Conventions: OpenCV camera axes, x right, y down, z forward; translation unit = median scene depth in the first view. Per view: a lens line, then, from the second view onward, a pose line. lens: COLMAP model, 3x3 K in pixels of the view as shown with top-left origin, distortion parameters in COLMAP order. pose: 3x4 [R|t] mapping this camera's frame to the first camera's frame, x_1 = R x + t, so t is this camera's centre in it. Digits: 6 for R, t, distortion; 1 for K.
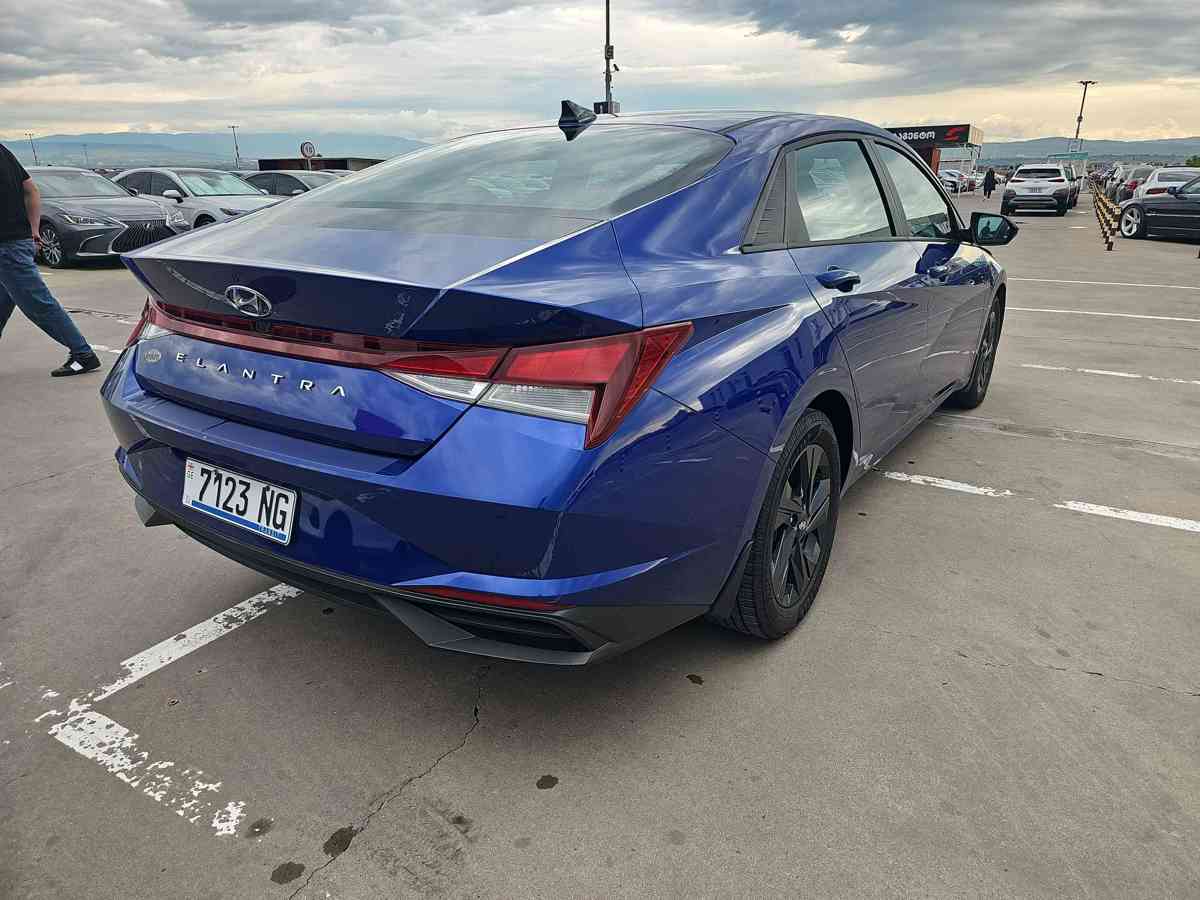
lens RADIAL K [[783.9, 0, 603.7], [0, 783.9, 442.0], [0, 0, 1]] dist [0.056408, -0.054768]
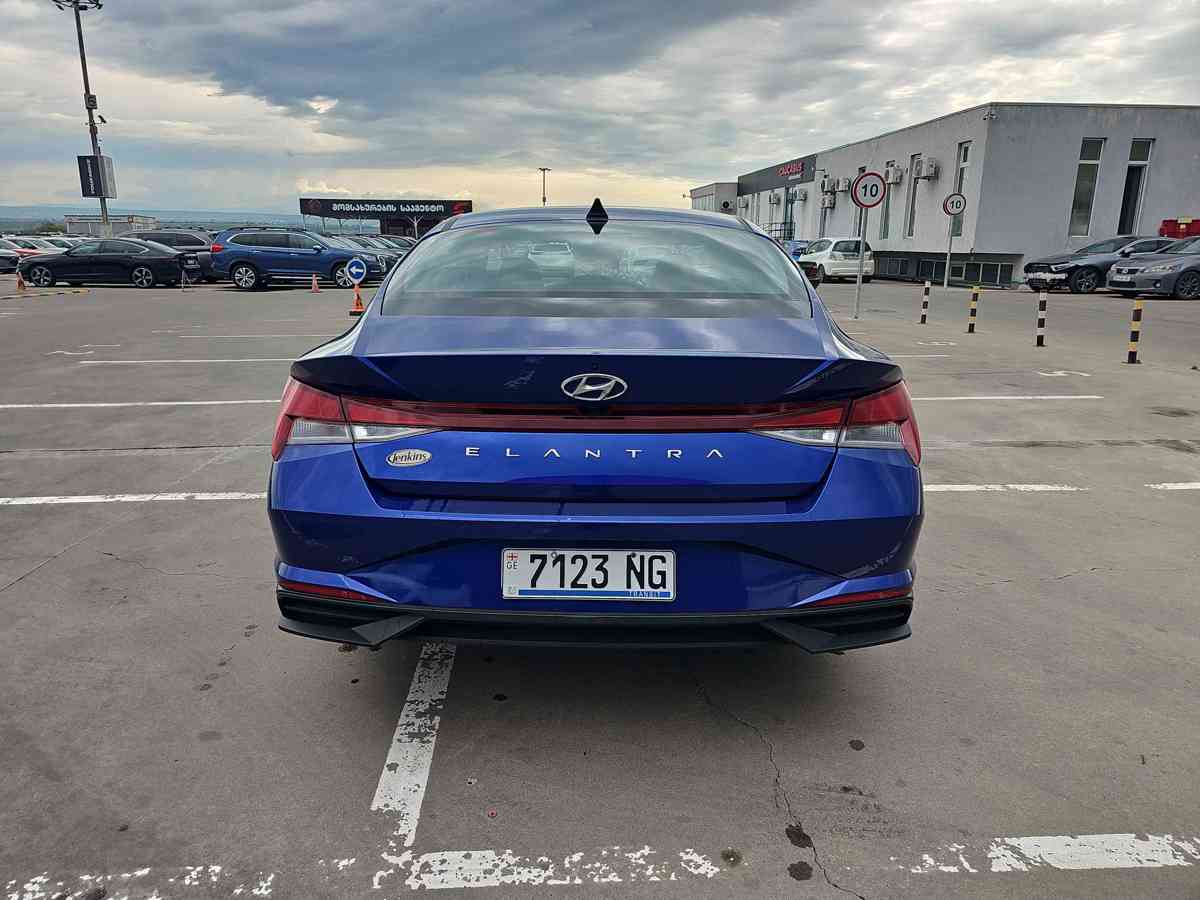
lens RADIAL K [[786.6, 0, 589.0], [0, 786.6, 441.6], [0, 0, 1]] dist [0.083869, -0.099152]
pose [[0.840265, -0.122401, 0.528179, -1.001189], [0.163353, 0.986069, -0.031360, -0.069155], [-0.516983, 0.112631, 0.848554, 0.092265]]
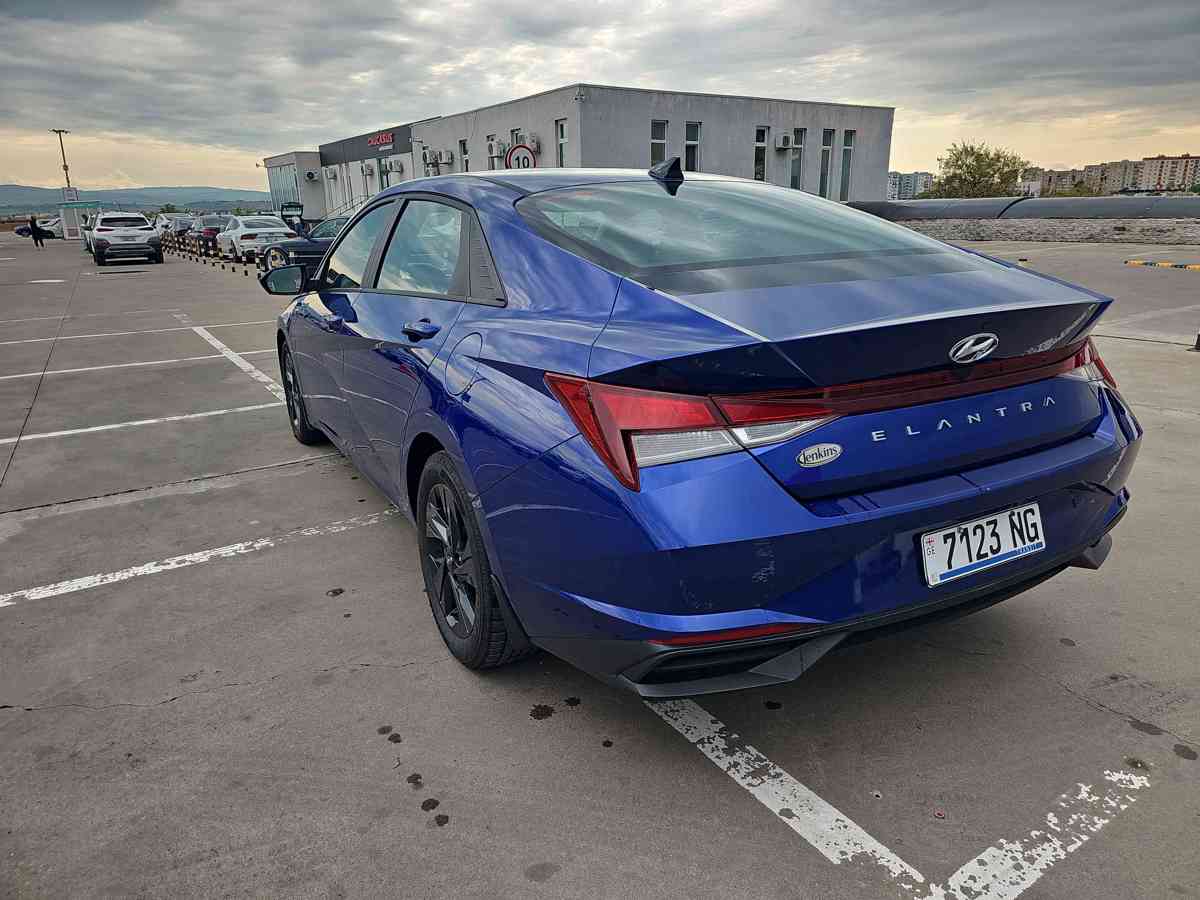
lens RADIAL K [[783.9, 0, 603.7], [0, 783.9, 442.0], [0, 0, 1]] dist [0.056408, -0.054768]
pose [[0.454607, -0.250245, 0.854816, -1.530642], [0.296833, 0.947423, 0.119495, -0.318129], [-0.839775, 0.199414, 0.504986, 0.878360]]
